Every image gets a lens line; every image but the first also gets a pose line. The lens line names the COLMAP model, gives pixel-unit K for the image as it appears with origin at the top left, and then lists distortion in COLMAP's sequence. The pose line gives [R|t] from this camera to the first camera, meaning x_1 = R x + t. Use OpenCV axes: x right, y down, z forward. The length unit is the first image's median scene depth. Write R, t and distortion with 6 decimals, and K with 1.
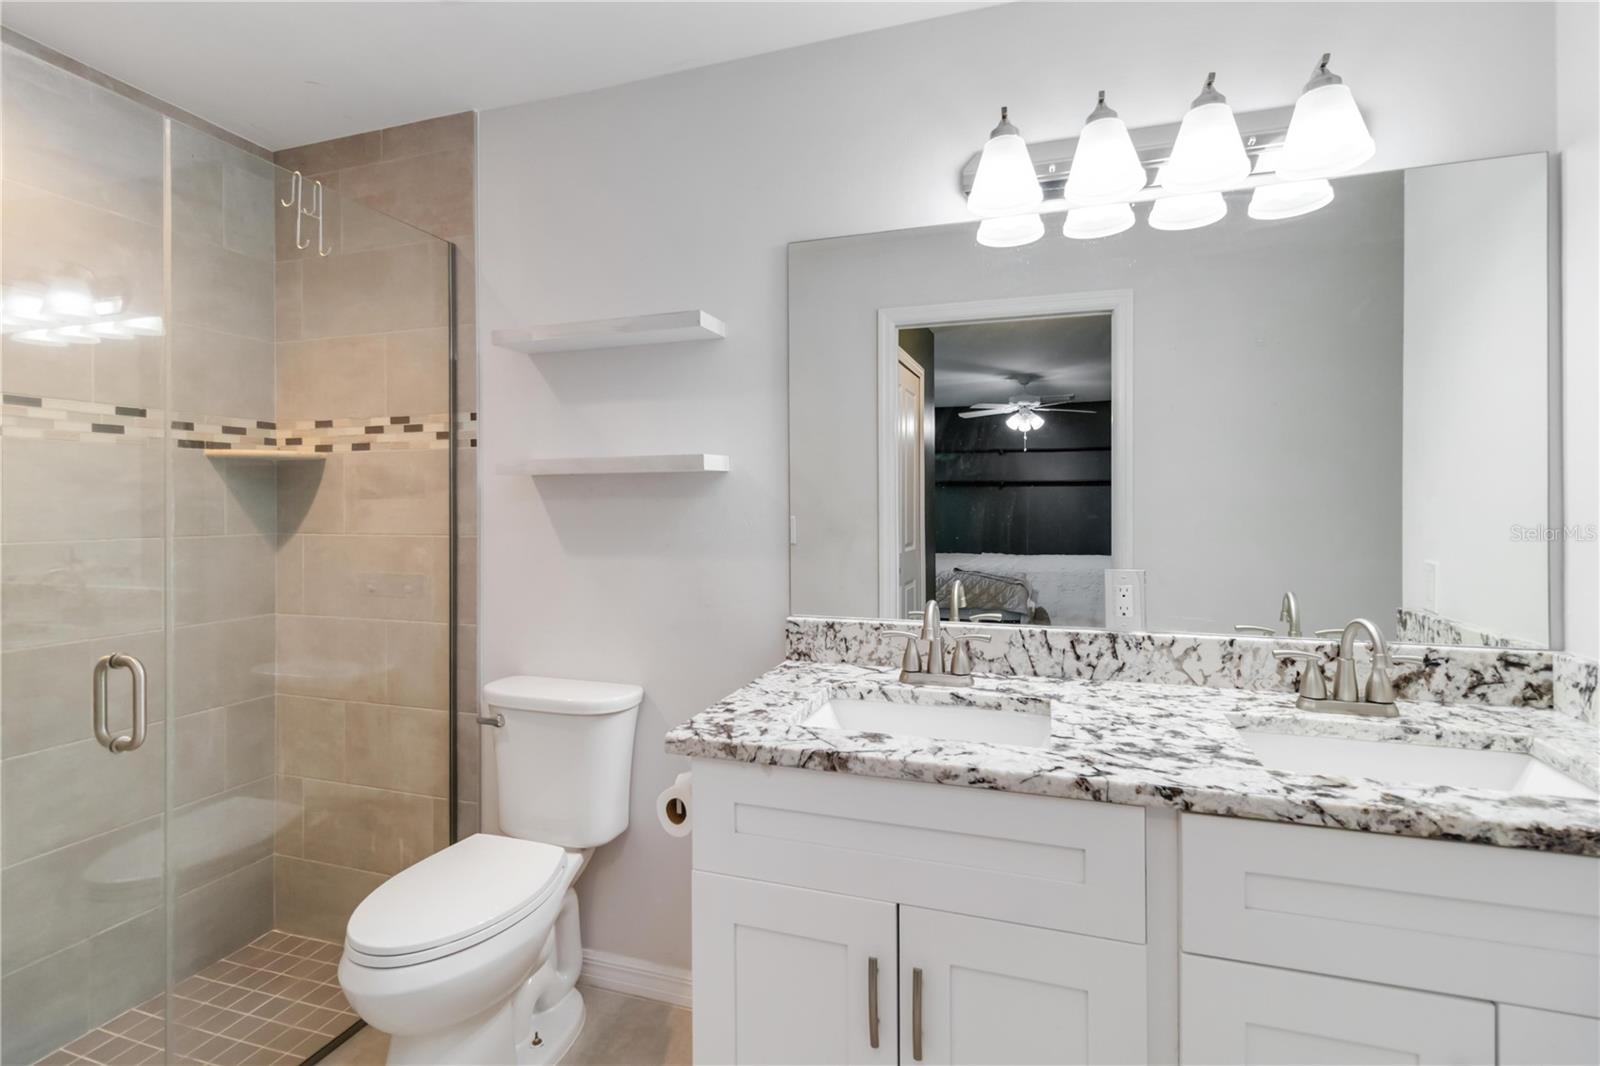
lens RADIAL K [[753.5, 0, 827.1], [0, 753.5, 512.2], [0, 0, 1]] dist [0.003253, -0.000947]
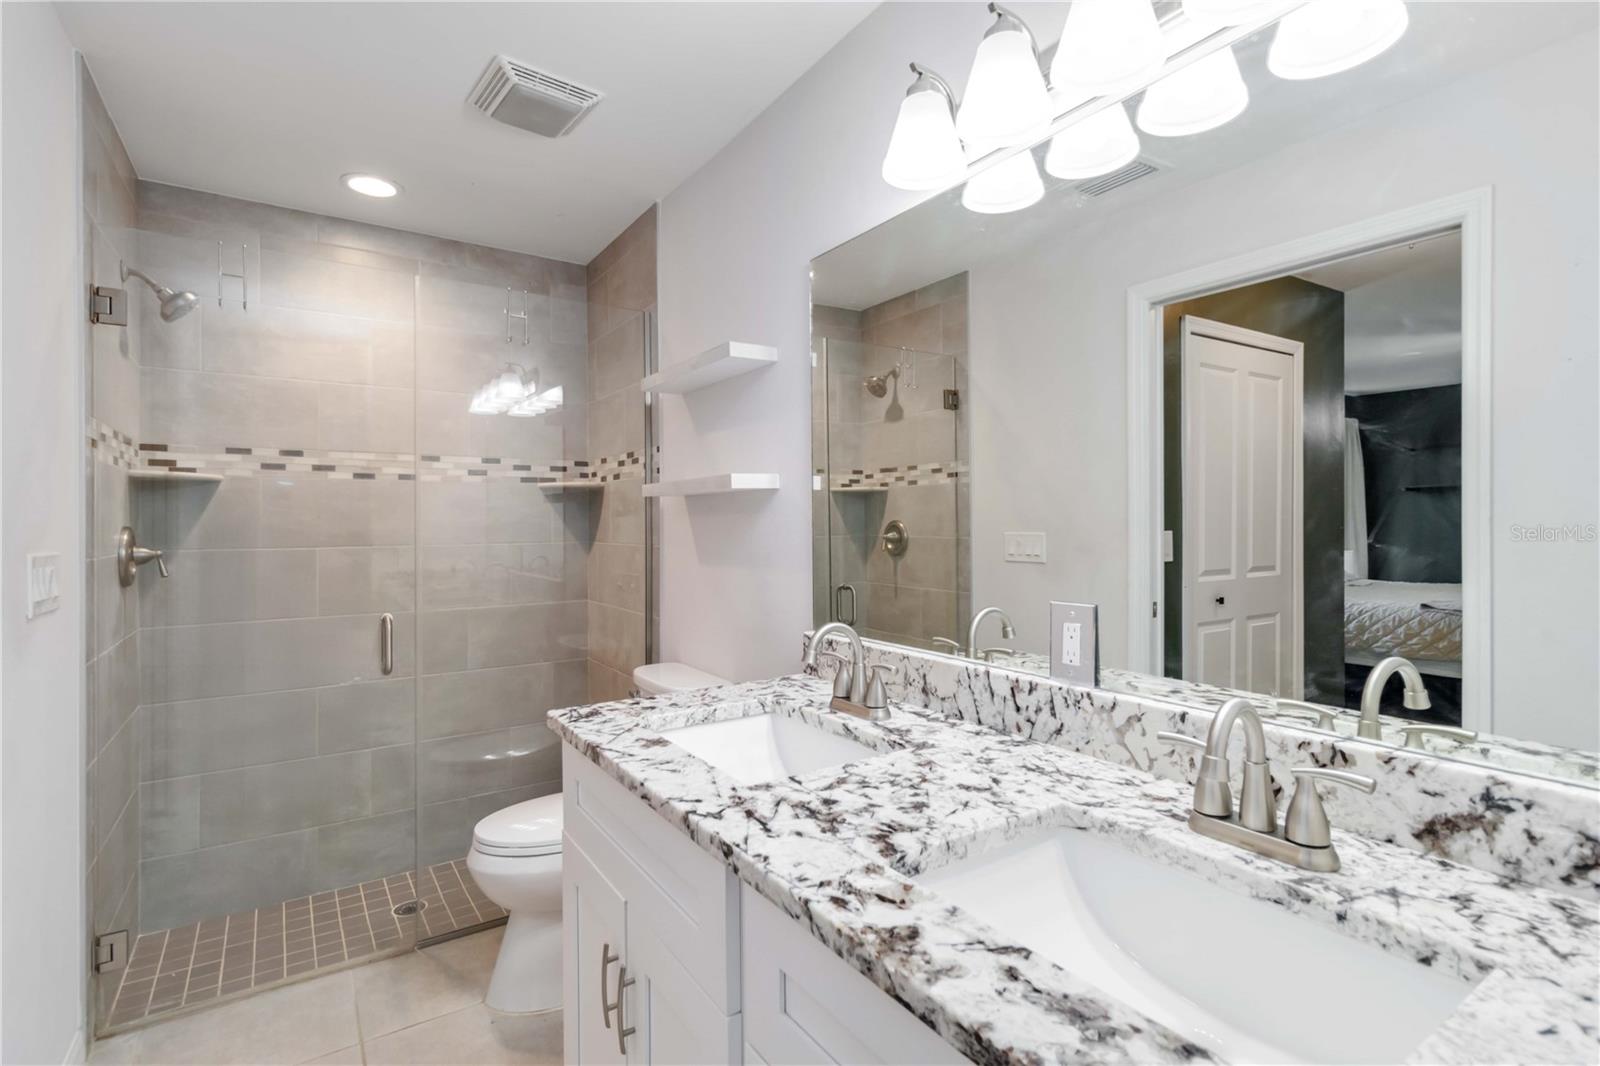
lens RADIAL K [[753.5, 0, 790.2], [0, 753.5, 529.1], [0, 0, 1]] dist [0.003253, -0.000947]
pose [[0.789476, 0.003871, -0.613769, 0.685757], [-0.001343, 0.999989, 0.004579, -0.002965], [0.613780, -0.002790, 0.789472, 0.232691]]
